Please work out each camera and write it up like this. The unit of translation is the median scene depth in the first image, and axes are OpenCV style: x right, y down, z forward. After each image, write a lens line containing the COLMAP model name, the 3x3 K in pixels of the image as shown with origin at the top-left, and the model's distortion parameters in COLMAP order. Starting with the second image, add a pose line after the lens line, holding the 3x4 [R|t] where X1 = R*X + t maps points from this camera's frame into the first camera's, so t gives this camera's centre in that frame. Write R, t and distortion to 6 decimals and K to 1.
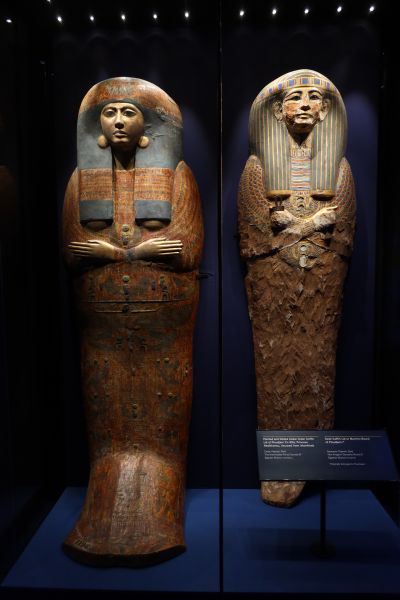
lens RADIAL K [[420.8, 0, 201.4], [0, 420.8, 300.5], [0, 0, 1]] dist [0.002030, -0.004293]
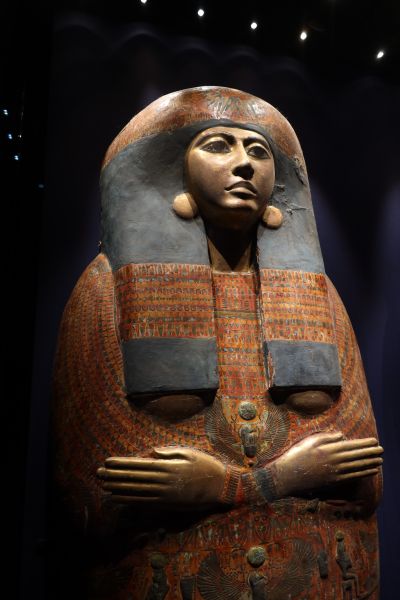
lens RADIAL K [[420.8, 0, 199.1], [0, 420.8, 298.7], [0, 0, 1]] dist [0.002030, -0.004293]
pose [[0.948554, 0.051694, 0.312366, -0.350982], [0.042467, 0.956894, -0.287317, -0.161213], [-0.313753, 0.285801, 0.905470, 0.631064]]
